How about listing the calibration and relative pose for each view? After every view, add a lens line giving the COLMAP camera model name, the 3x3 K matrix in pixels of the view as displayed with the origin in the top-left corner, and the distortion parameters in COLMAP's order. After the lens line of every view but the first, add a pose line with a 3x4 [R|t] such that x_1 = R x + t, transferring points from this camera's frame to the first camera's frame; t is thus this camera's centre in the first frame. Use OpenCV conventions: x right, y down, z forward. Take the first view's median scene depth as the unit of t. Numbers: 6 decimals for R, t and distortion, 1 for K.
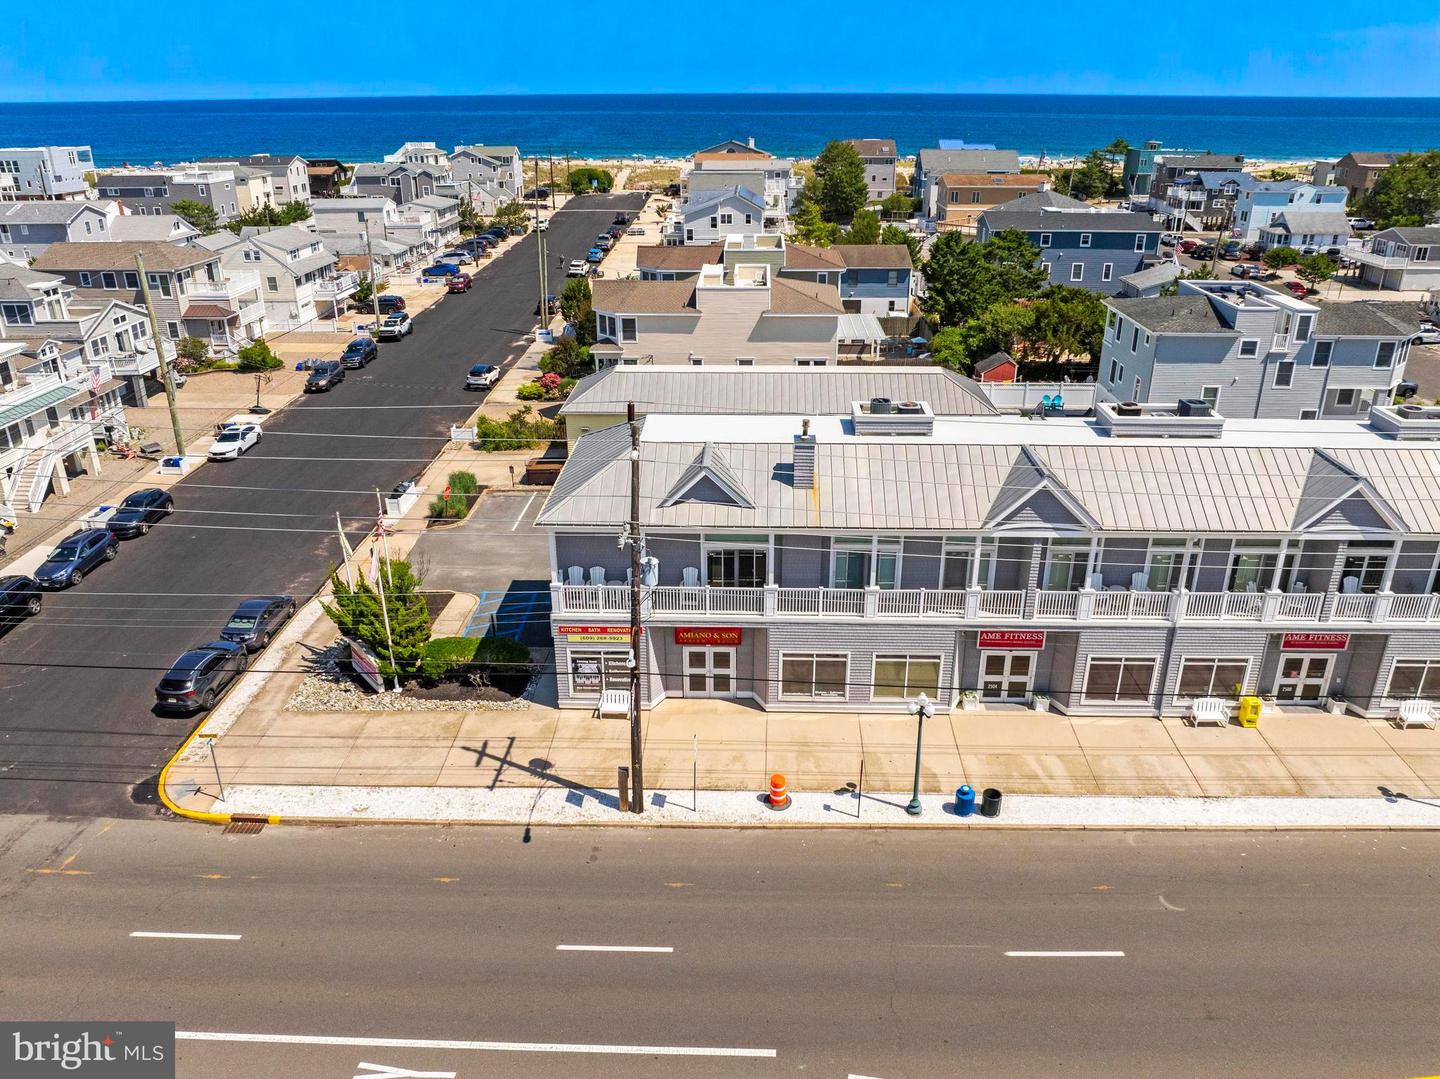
lens RADIAL K [[1035.4, 0, 720.0], [0, 1035.4, 539.5], [0, 0, 1]] dist [-0.040740, 0.002251]
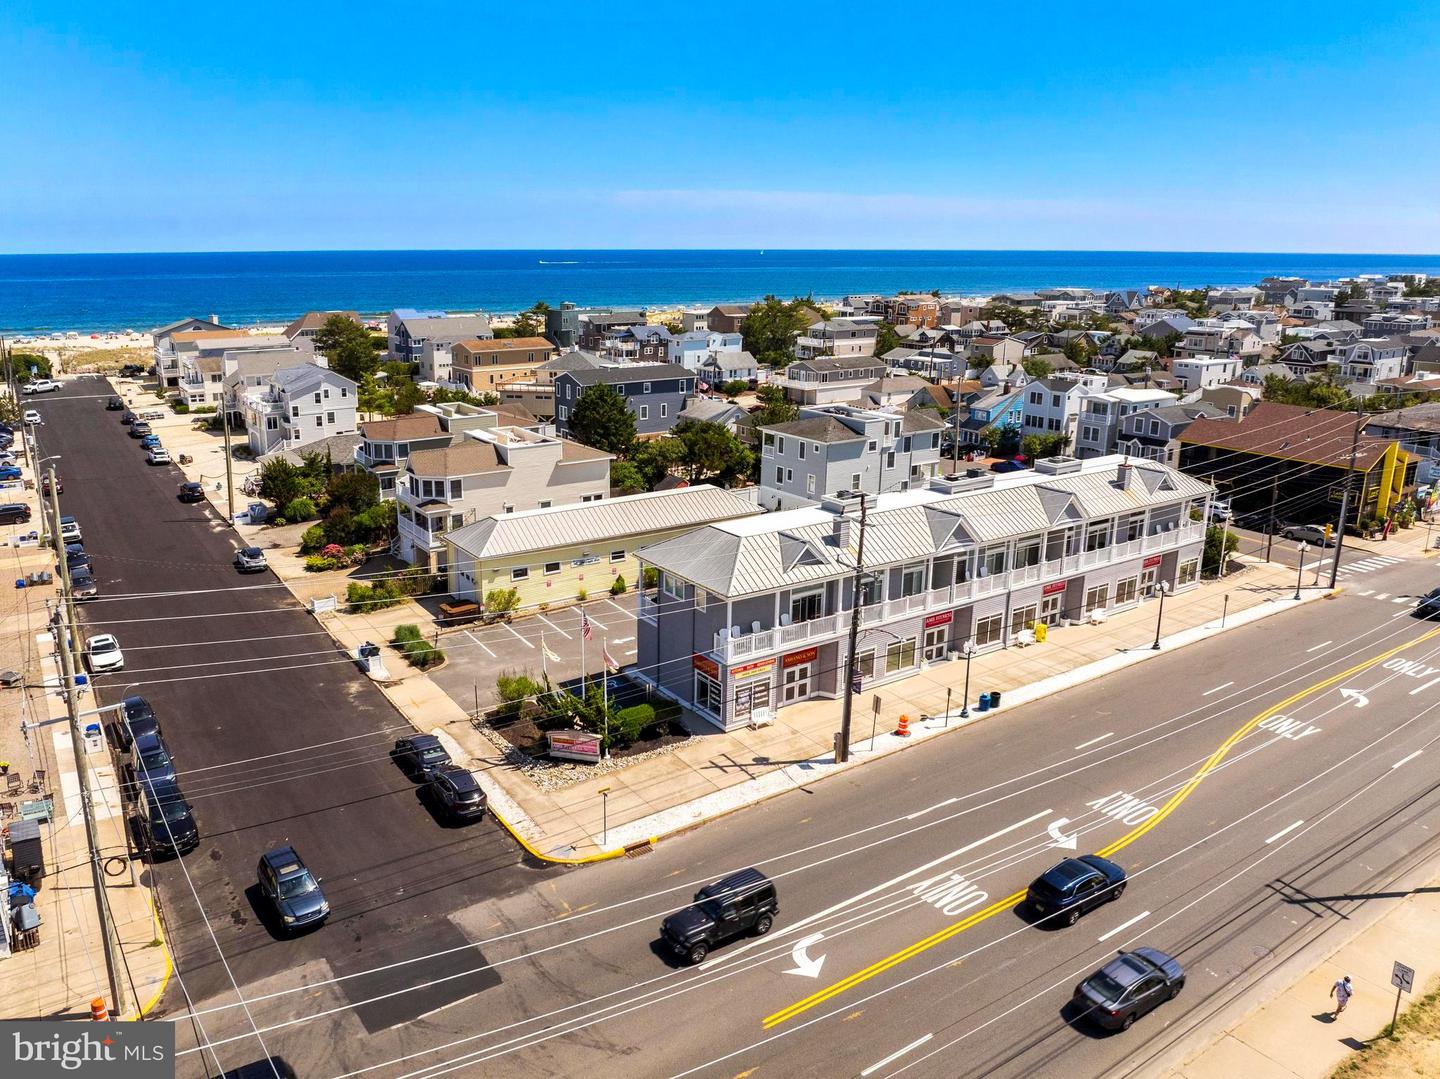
lens RADIAL K [[1053.2, 0, 684.6], [0, 1053.2, 537.0], [0, 0, 1]] dist [-0.032076, -0.006137]
pose [[0.813748, -0.152103, 0.560963, -0.951578], [0.230399, 0.970497, -0.071077, -0.008561], [-0.533602, 0.187084, 0.824784, -0.215020]]
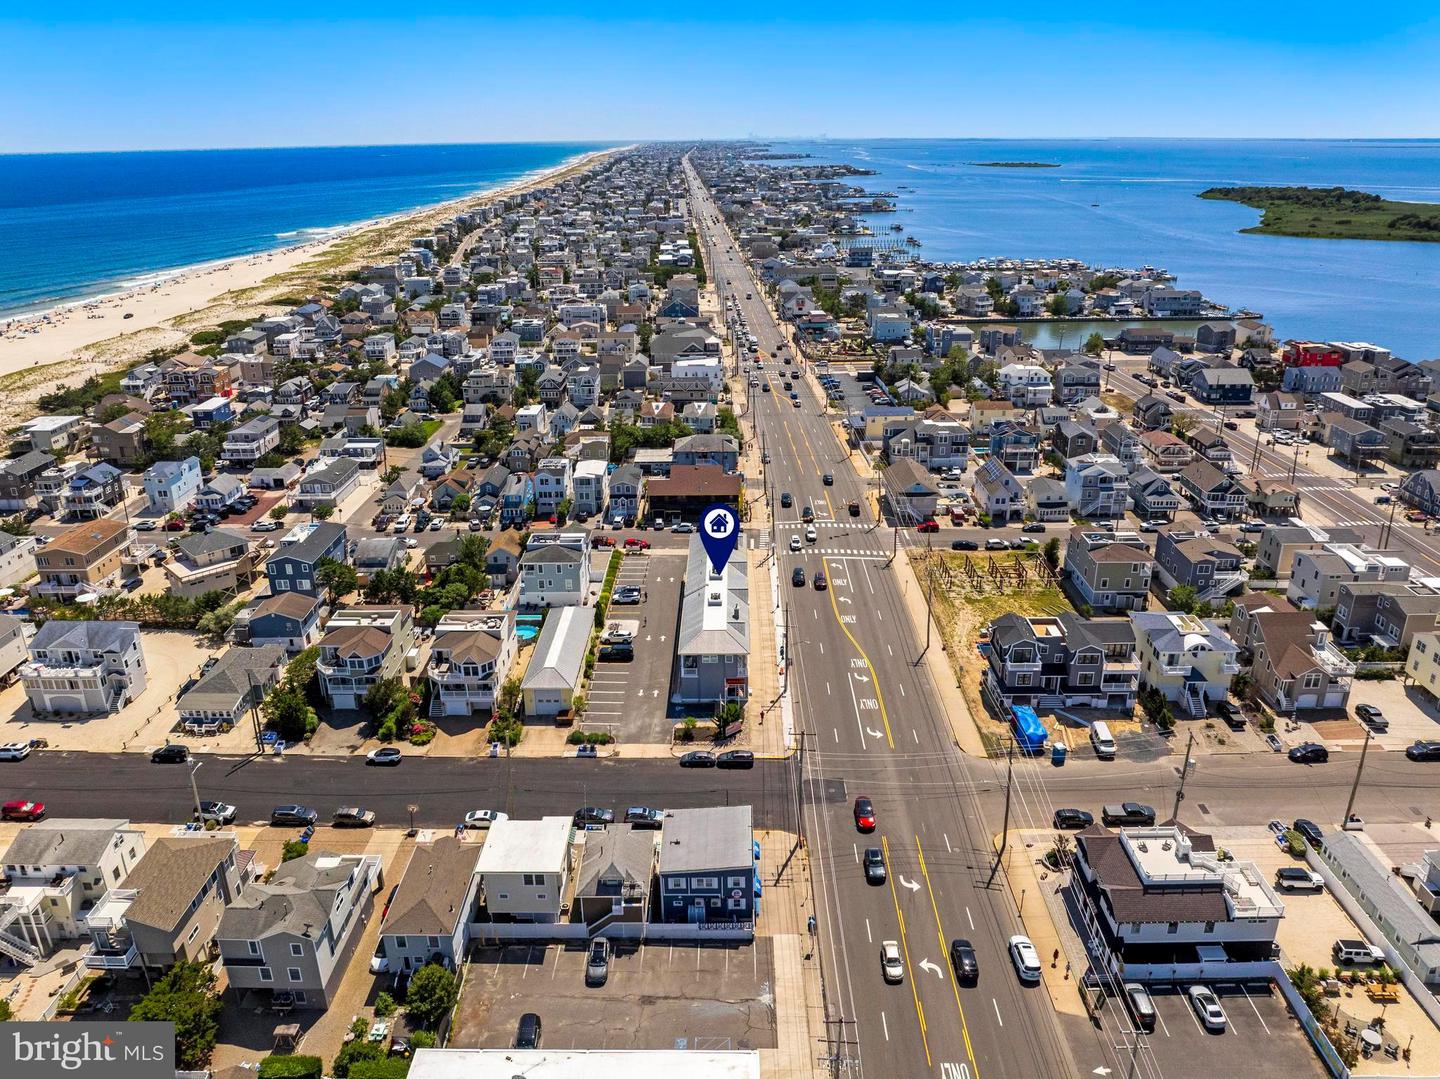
lens RADIAL K [[1027.3, 0, 720.0], [0, 1027.3, 539.5], [0, 0, 1]] dist [-0.043627, 0.004828]
pose [[-0.026145, -0.365437, 0.930469, -3.299011], [0.409210, 0.845317, 0.343492, -1.600723], [-0.912065, 0.389738, 0.127440, 0.382094]]
